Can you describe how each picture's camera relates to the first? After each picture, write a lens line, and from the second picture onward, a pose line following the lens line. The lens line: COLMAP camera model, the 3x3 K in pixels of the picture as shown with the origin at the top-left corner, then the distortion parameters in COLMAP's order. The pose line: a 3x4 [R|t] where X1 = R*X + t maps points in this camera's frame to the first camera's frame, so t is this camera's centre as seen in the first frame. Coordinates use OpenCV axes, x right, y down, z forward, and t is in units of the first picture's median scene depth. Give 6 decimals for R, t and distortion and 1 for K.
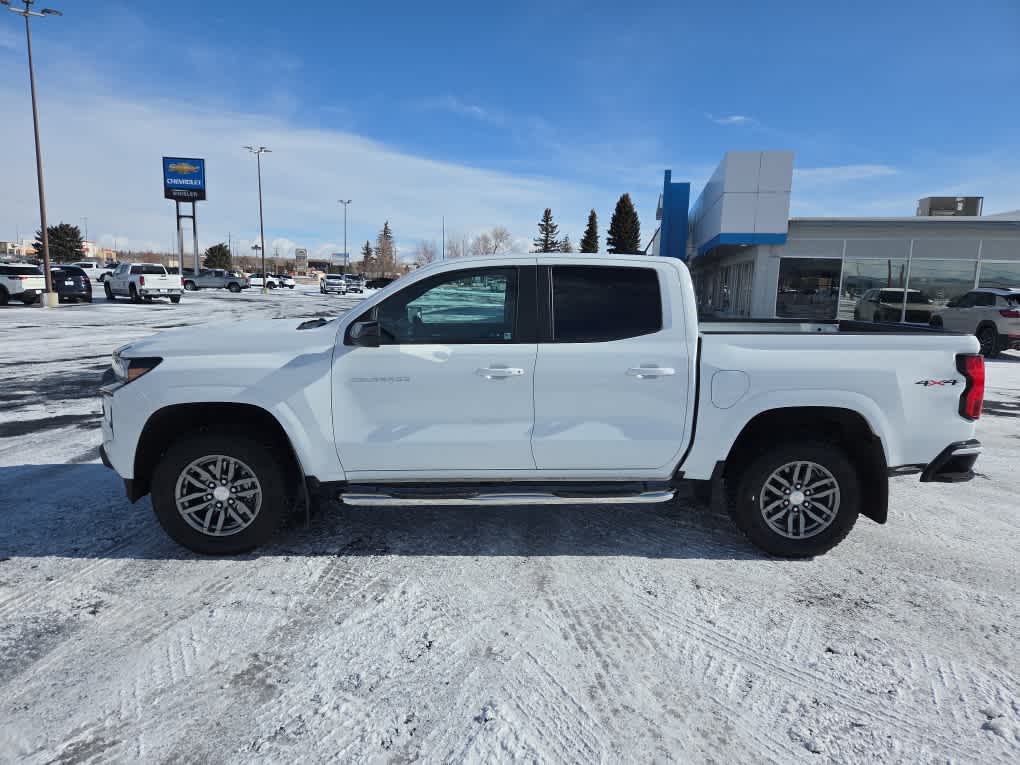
lens RADIAL K [[686.2, 0, 518.0], [0, 686.2, 378.1], [0, 0, 1]] dist [0.074083, -0.066893]
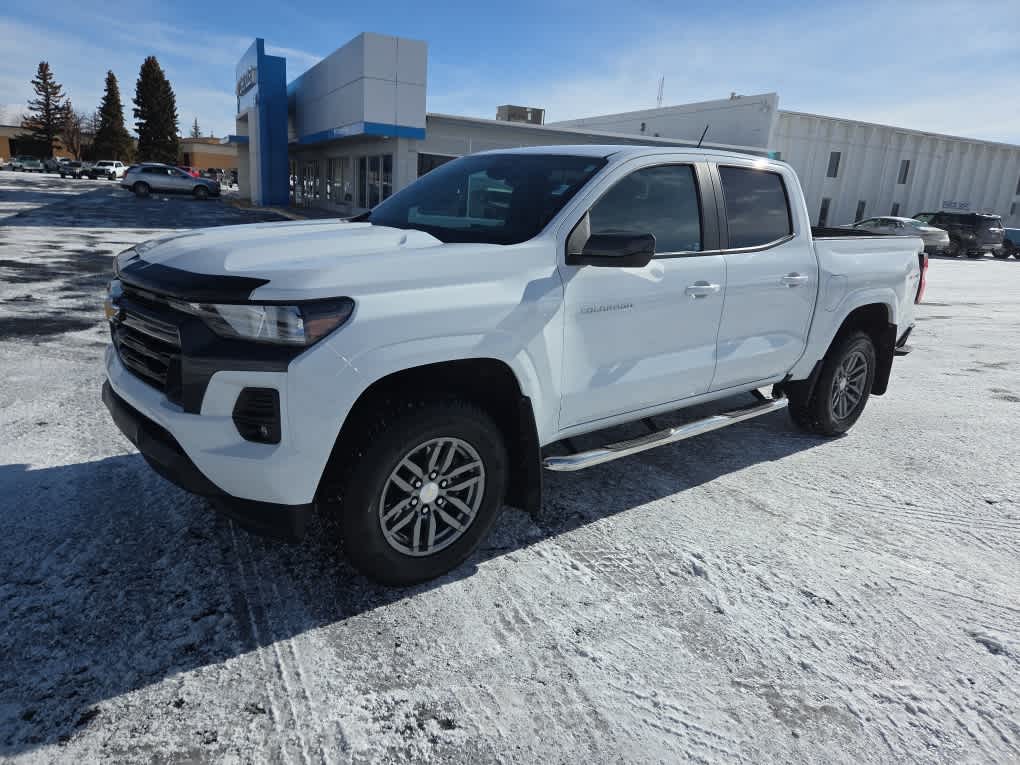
lens RADIAL K [[686.2, 0, 515.3], [0, 686.2, 364.7], [0, 0, 1]] dist [0.074083, -0.066893]
pose [[0.802621, -0.119588, 0.584379, -0.713695], [0.040403, 0.988346, 0.146763, -0.050737], [-0.595120, -0.094184, 0.798099, 0.414065]]
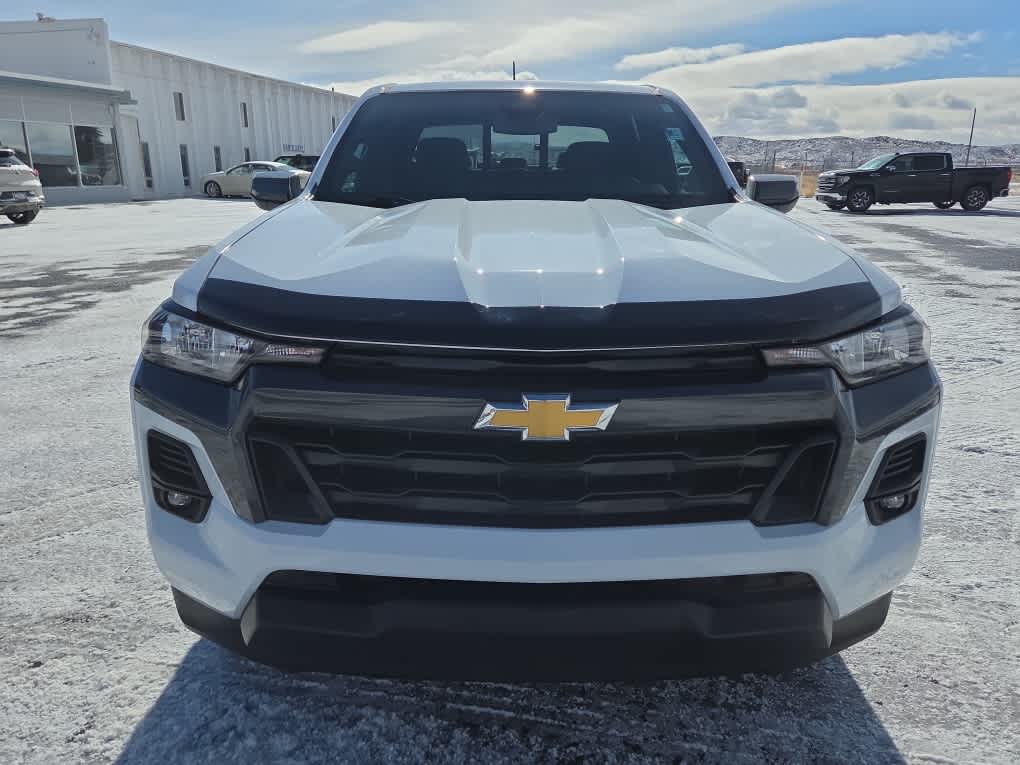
lens RADIAL K [[730.9, 0, 512.9], [0, 730.9, 380.9], [0, 0, 1]] dist [0.066400, -0.052102]
pose [[0.044144, -0.306290, 0.950914, -0.925823], [0.136911, 0.944716, 0.297938, -0.133422], [-0.989599, 0.117038, 0.083638, 1.131794]]
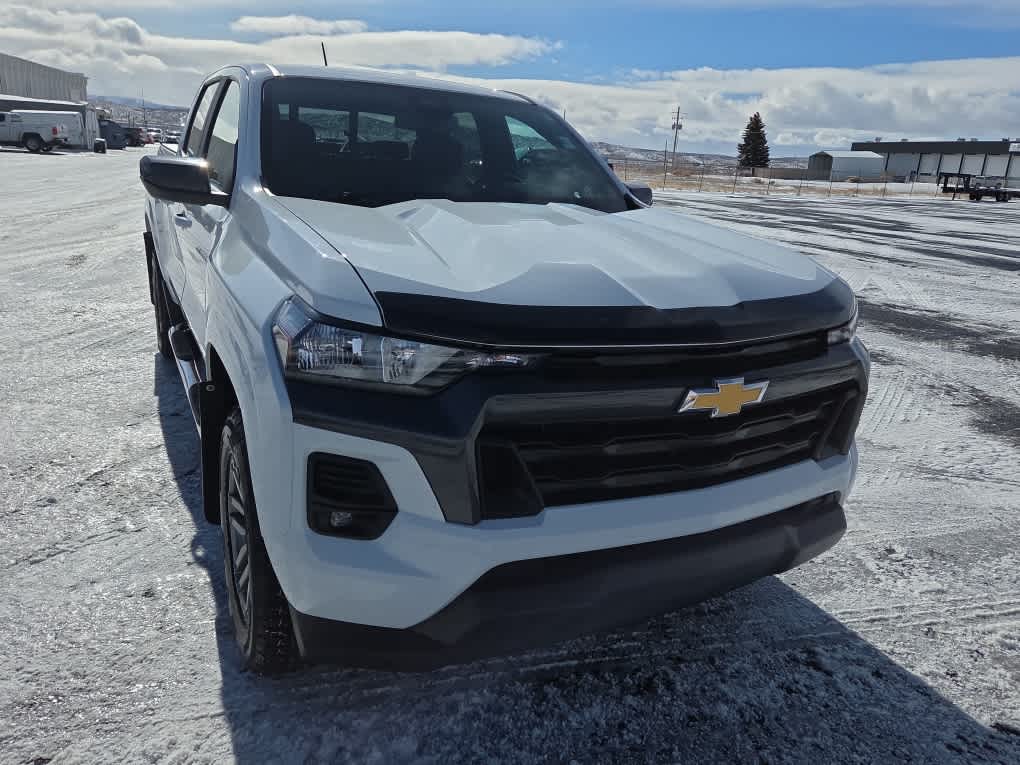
lens RADIAL K [[730.9, 0, 520.5], [0, 730.9, 380.5], [0, 0, 1]] dist [0.066400, -0.052102]
pose [[-0.422063, -0.317311, 0.849221, -0.915630], [0.053055, 0.926493, 0.372552, -0.184000], [-0.905013, 0.202296, -0.374204, 1.394779]]
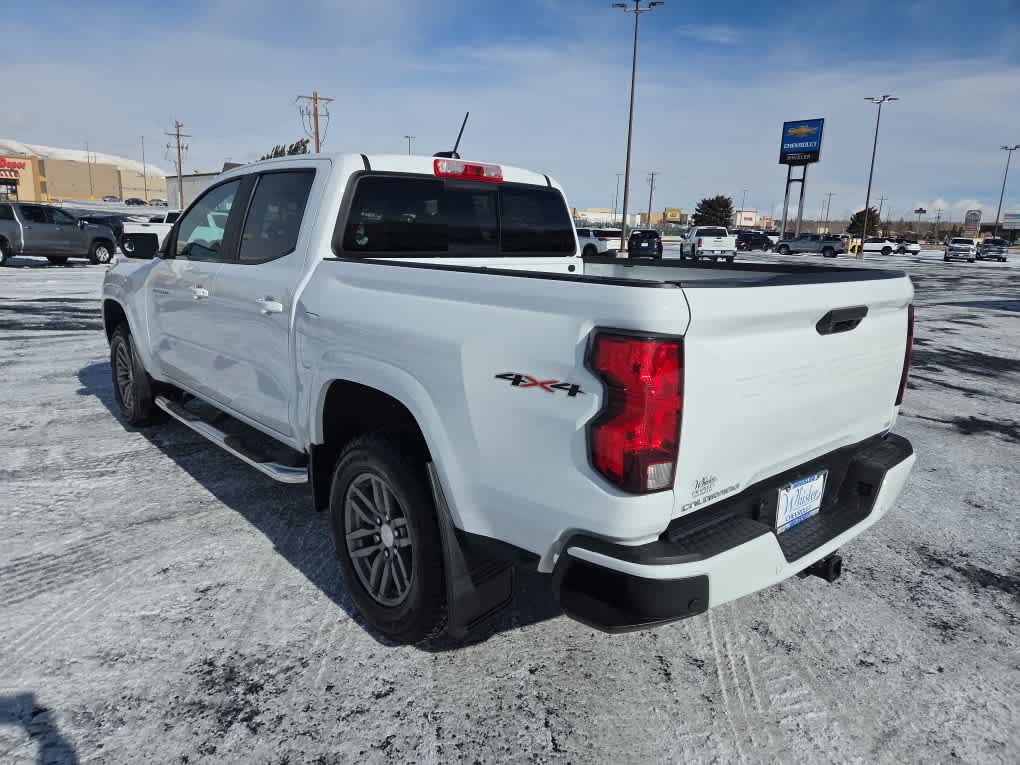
lens RADIAL K [[686.2, 0, 503.7], [0, 686.2, 369.5], [0, 0, 1]] dist [0.074083, -0.066893]
pose [[0.621198, 0.147922, -0.769566, 0.923031], [-0.122599, 0.988276, 0.090999, -0.039607], [0.774004, 0.037820, 0.632050, 0.702273]]
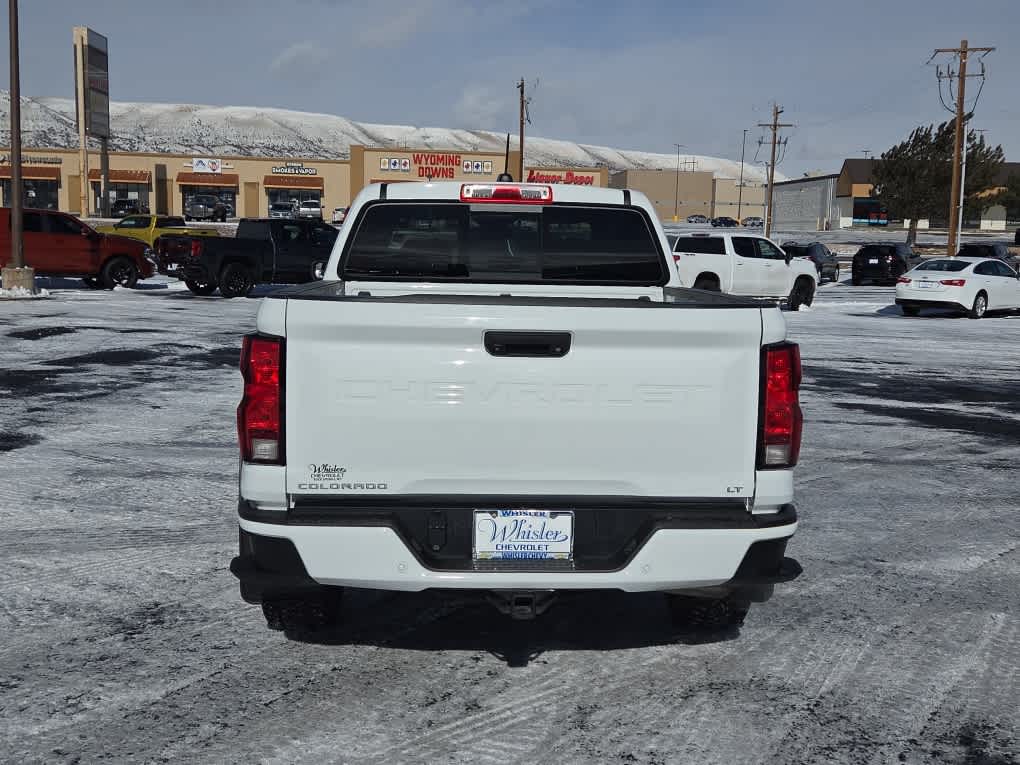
lens RADIAL K [[1133.1, 0, 517.4], [0, 1133.1, 373.0], [0, 0, 1]] dist [0.070360, 0.000000]
pose [[-0.000225, 0.091851, -0.995773, 1.497351], [-0.161593, 0.982682, 0.090681, -0.111677], [0.986858, 0.160930, 0.014621, 1.195858]]
